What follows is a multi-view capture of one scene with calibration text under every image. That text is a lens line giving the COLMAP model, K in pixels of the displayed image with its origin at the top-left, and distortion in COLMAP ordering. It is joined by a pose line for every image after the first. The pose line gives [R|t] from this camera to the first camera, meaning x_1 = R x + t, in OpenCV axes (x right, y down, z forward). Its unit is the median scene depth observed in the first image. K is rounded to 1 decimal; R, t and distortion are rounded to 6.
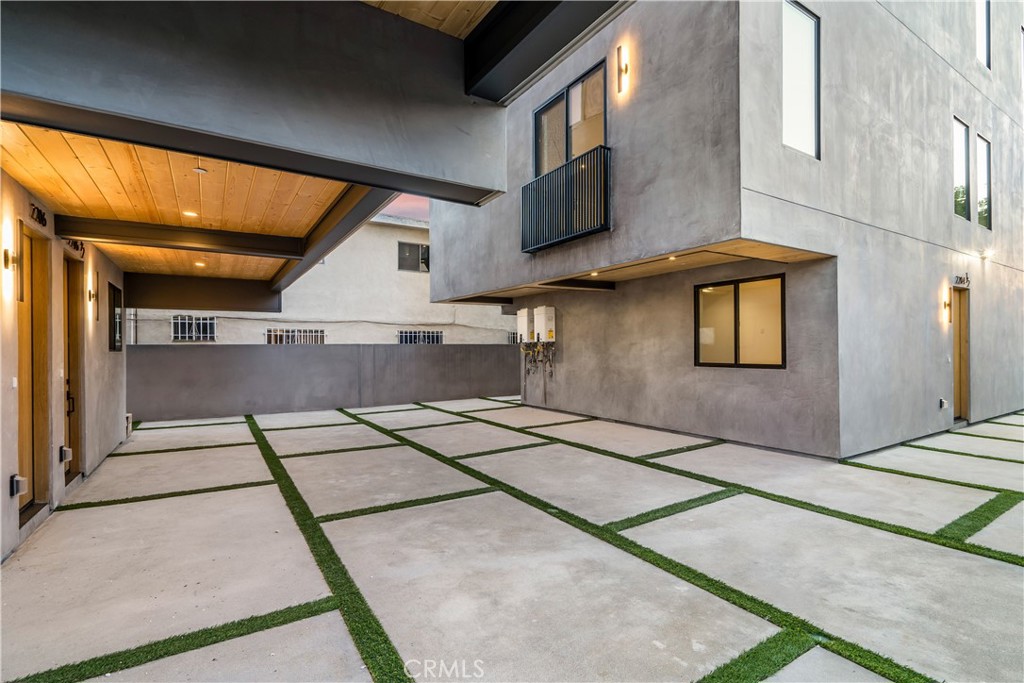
lens RADIAL K [[475.2, 0, 515.7], [0, 475.2, 348.4], [0, 0, 1]] dist [0.000308, 0.000420]
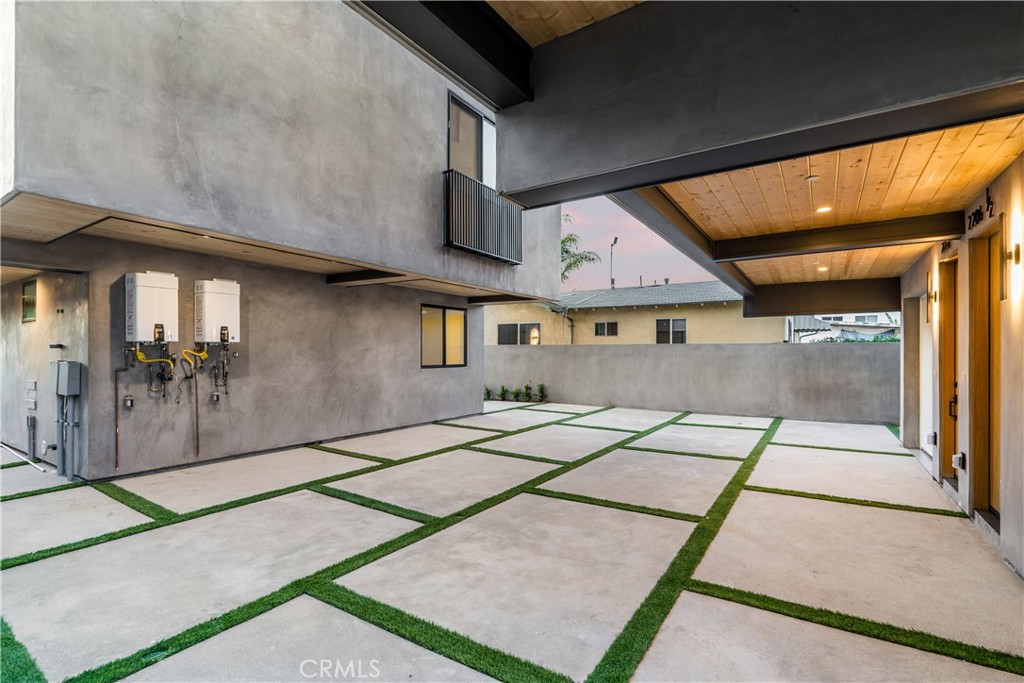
lens RADIAL K [[475.2, 0, 515.7], [0, 475.2, 348.4], [0, 0, 1]] dist [0.000308, 0.000420]
pose [[-0.414736, 0.005474, 0.909925, -0.753891], [-0.006167, 0.999942, -0.008827, -0.004855], [-0.909921, -0.009272, -0.414678, 1.136997]]
